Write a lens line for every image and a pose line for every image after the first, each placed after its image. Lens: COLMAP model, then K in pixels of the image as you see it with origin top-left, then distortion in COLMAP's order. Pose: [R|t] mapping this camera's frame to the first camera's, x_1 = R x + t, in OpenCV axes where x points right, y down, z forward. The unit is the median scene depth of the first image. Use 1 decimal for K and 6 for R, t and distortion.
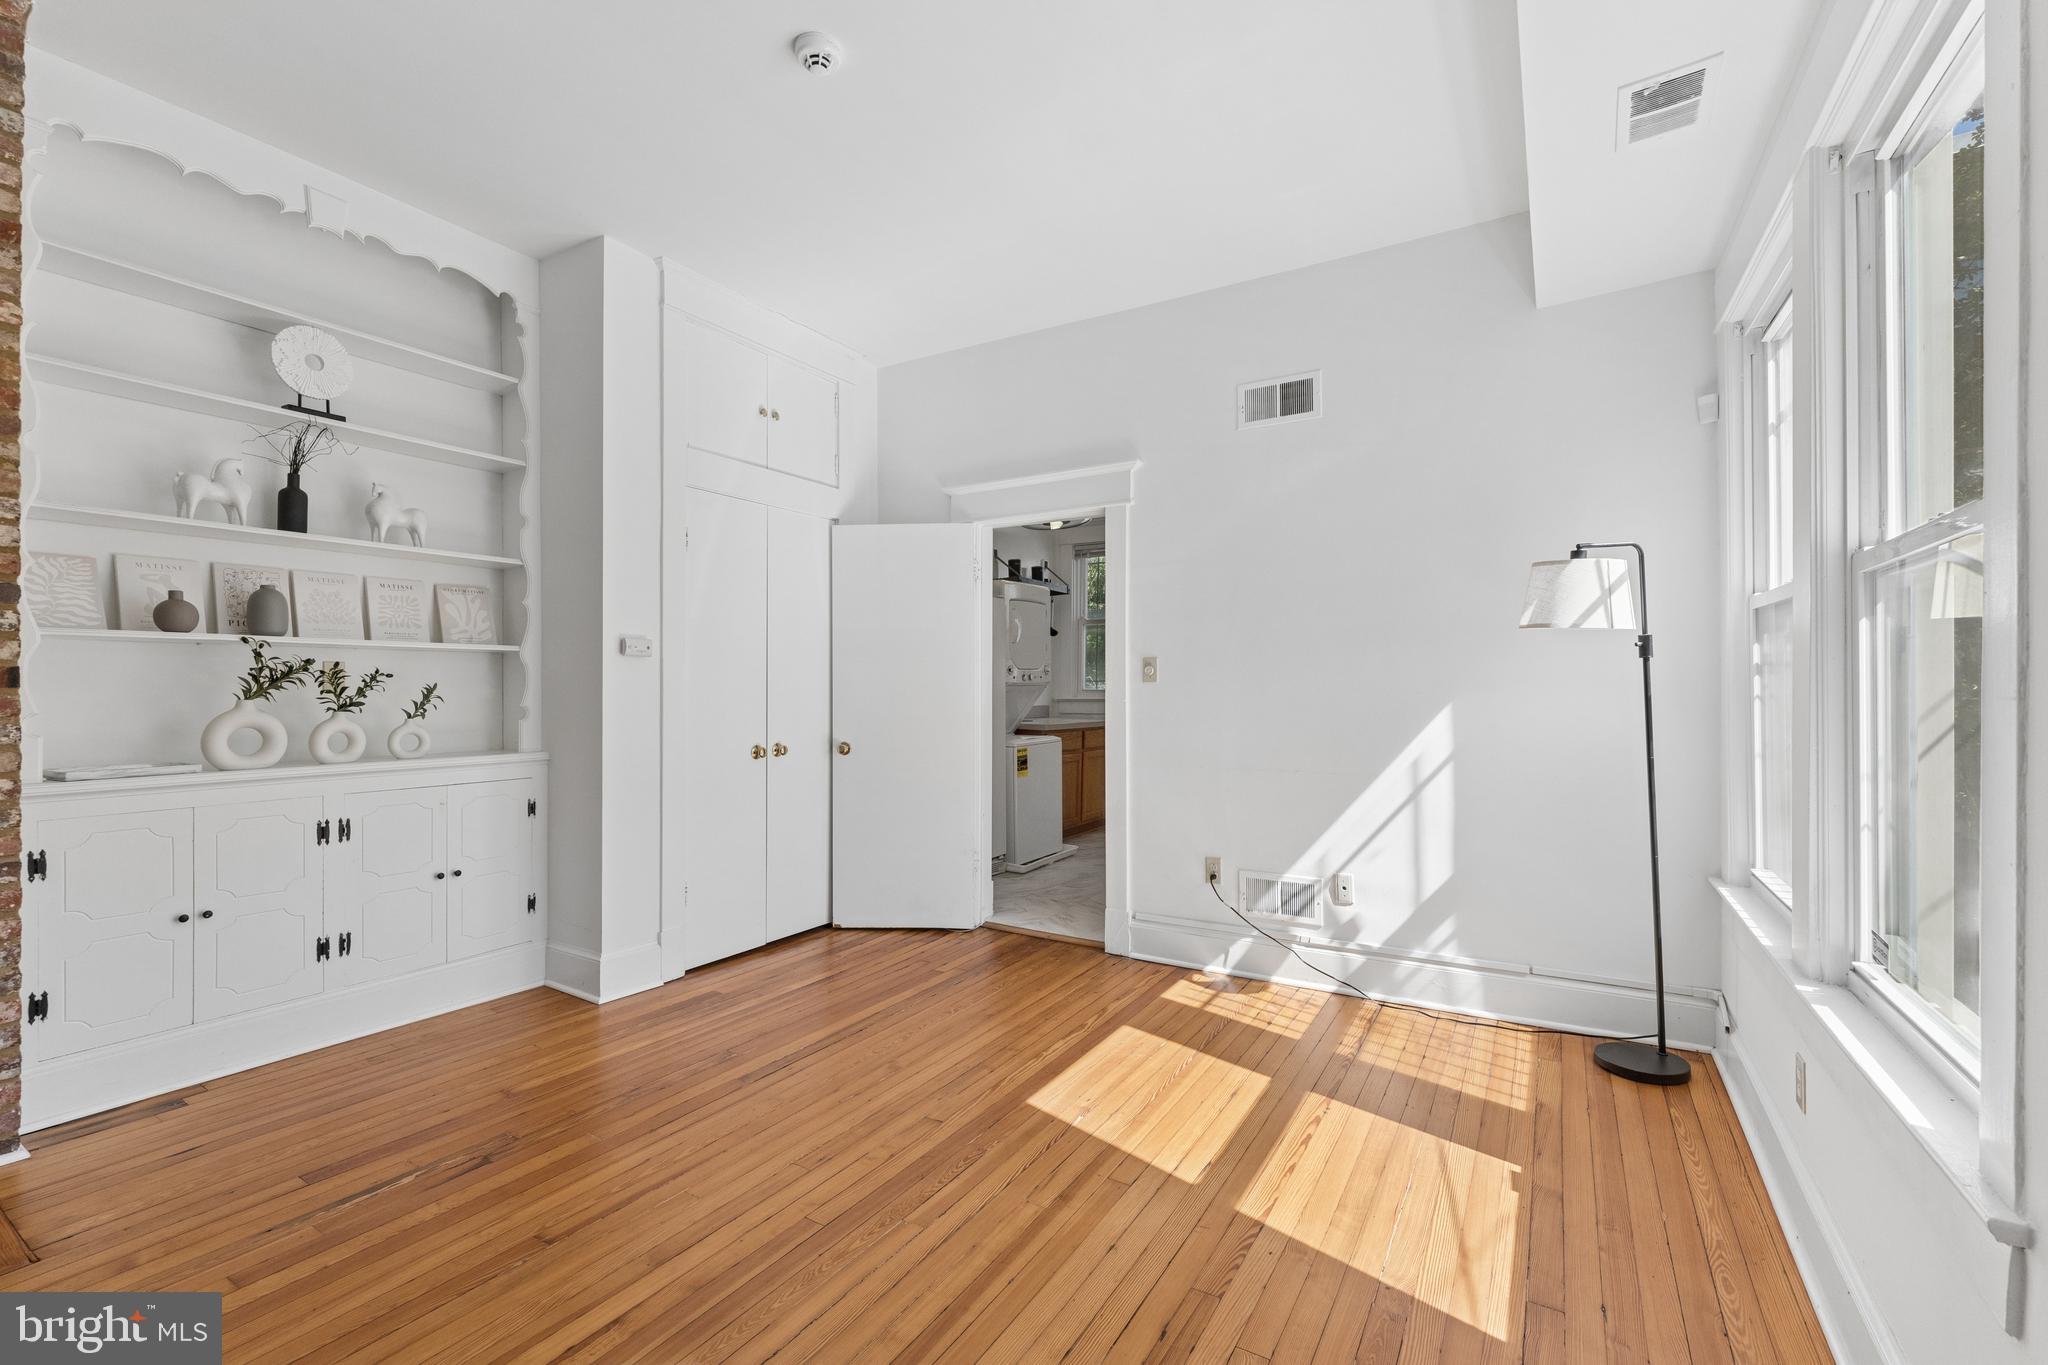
lens RADIAL K [[886.9, 0, 1007.8], [0, 886.9, 684.3], [0, 0, 1]] dist [-0.001490, -0.000387]
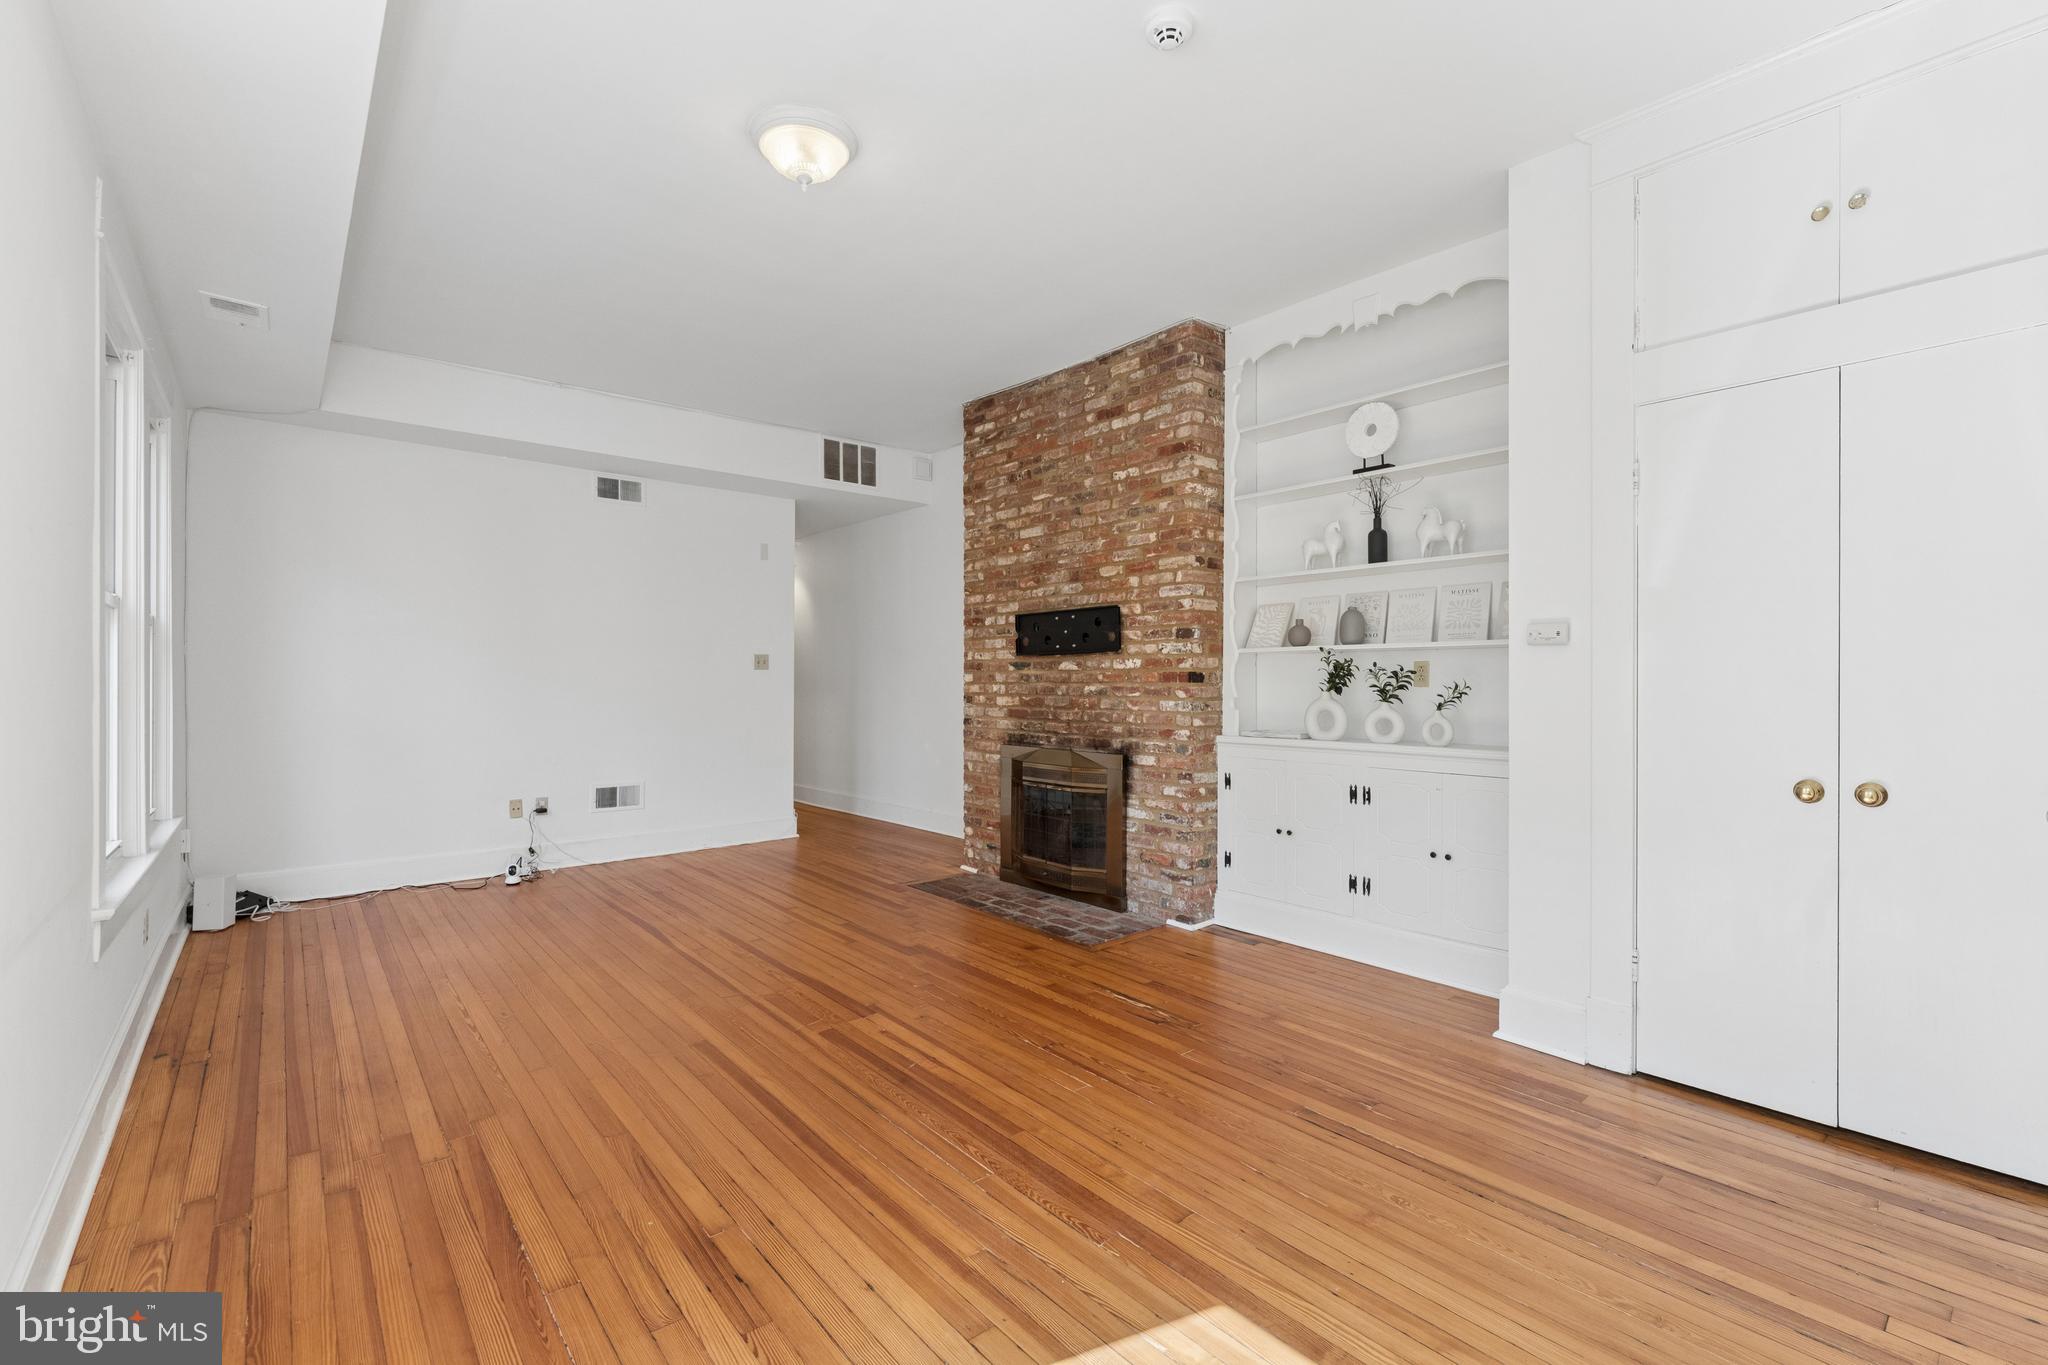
lens RADIAL K [[886.9, 0, 1021.2], [0, 886.9, 693.1], [0, 0, 1]] dist [-0.001490, -0.000387]
pose [[-0.307766, 0.010841, -0.951400, 0.532928], [0.000943, 0.999938, 0.011089, 0.002788], [0.951461, 0.002516, -0.307758, 0.810585]]
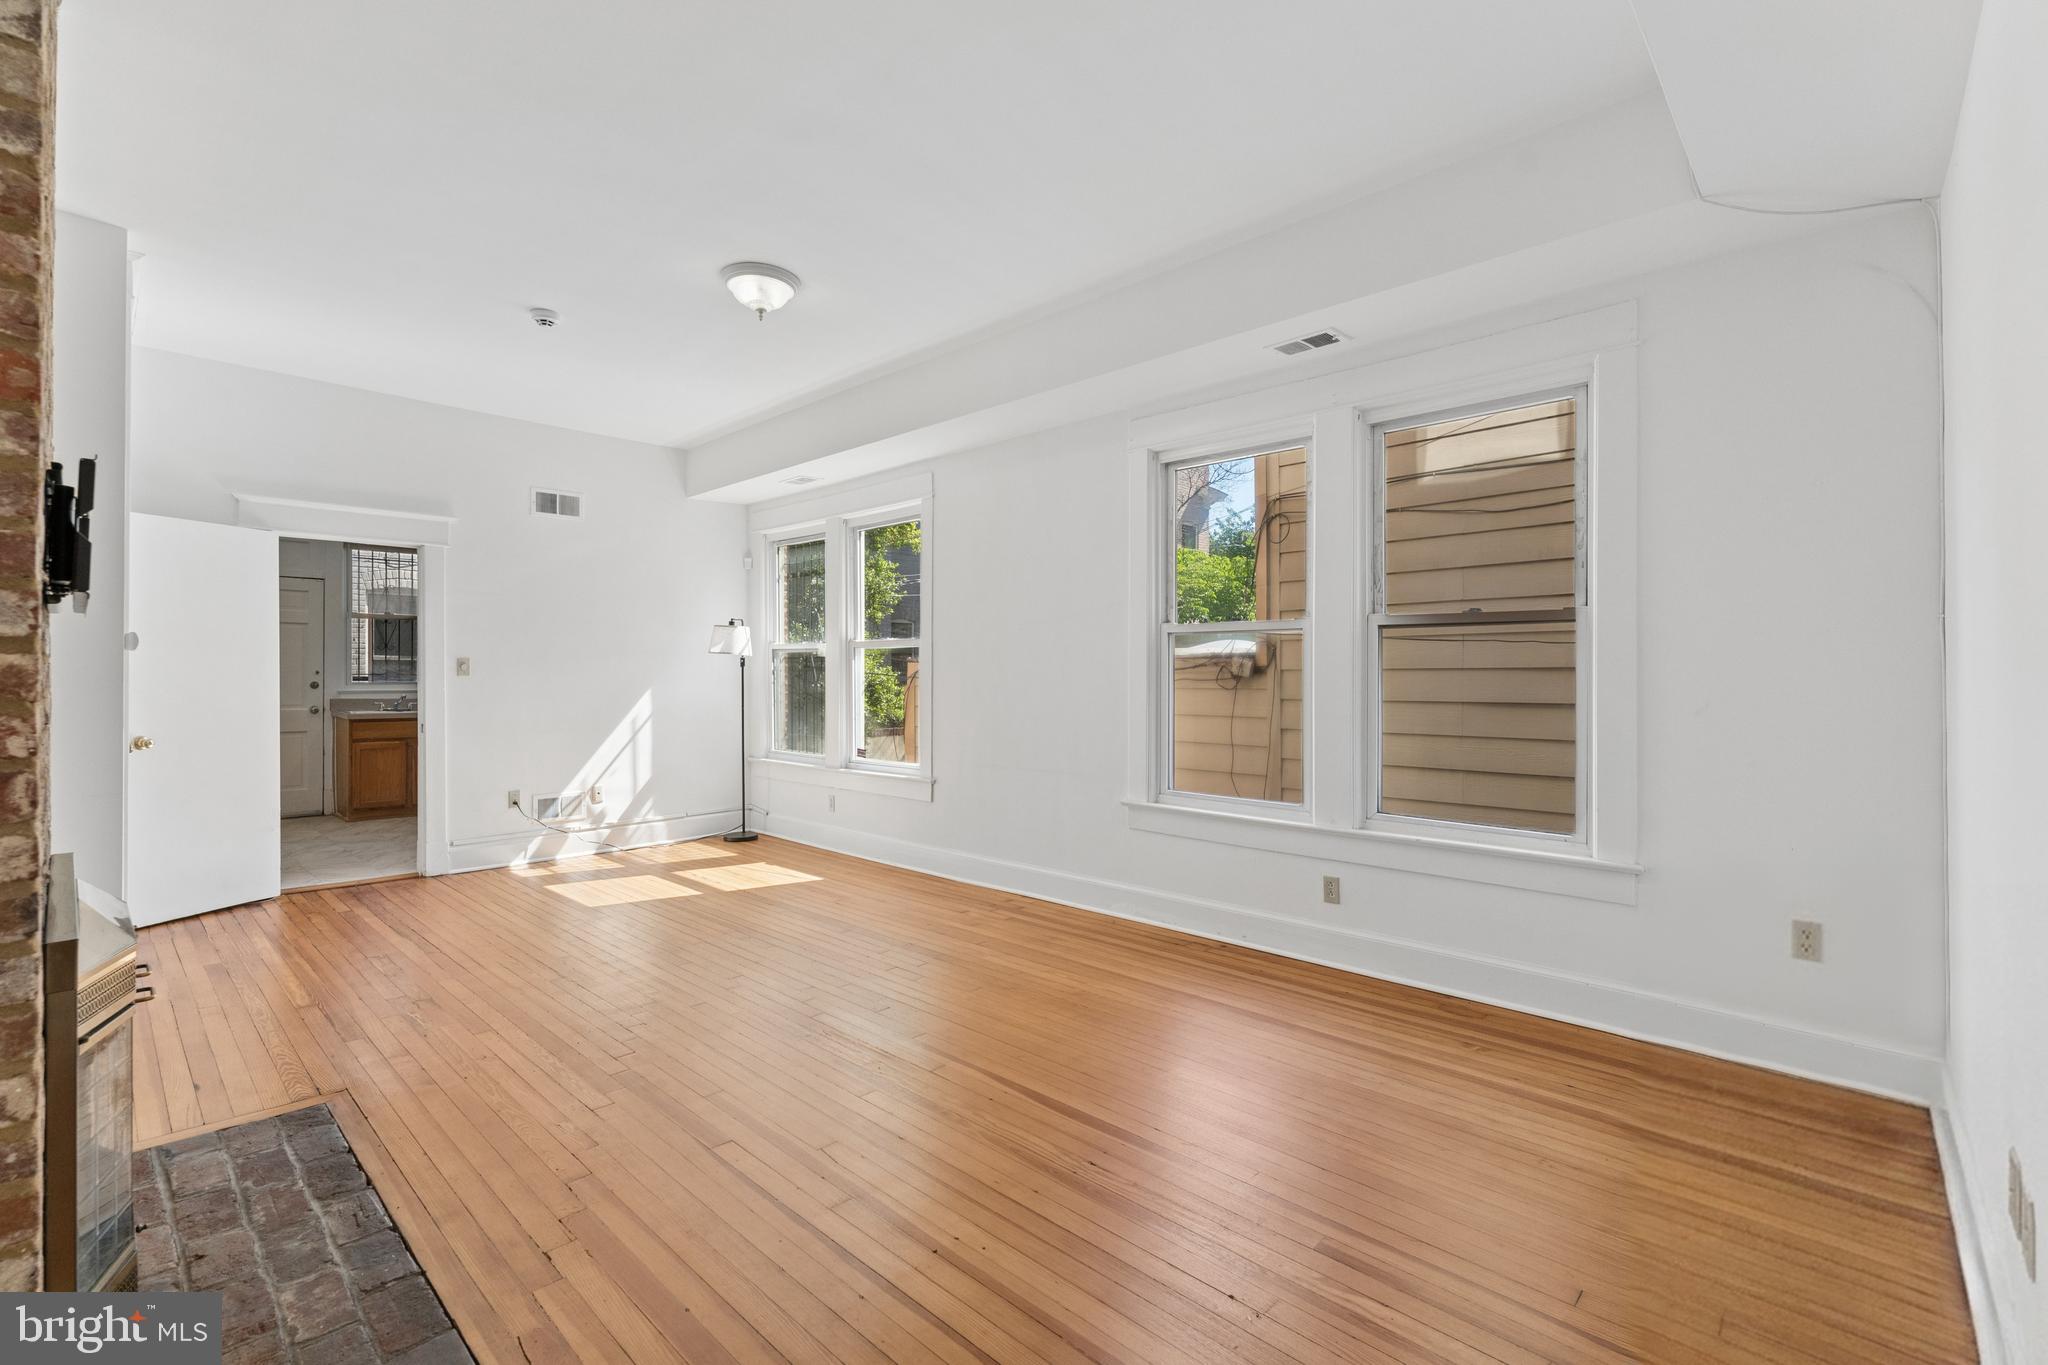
lens RADIAL K [[886.9, 0, 1006.9], [0, 886.9, 677.4], [0, 0, 1]] dist [-0.001490, -0.000387]
pose [[0.213880, -0.000929, 0.976859, -1.216875], [-0.005769, 0.999981, 0.002214, -0.010297], [-0.976843, -0.006109, 0.213871, -0.176665]]
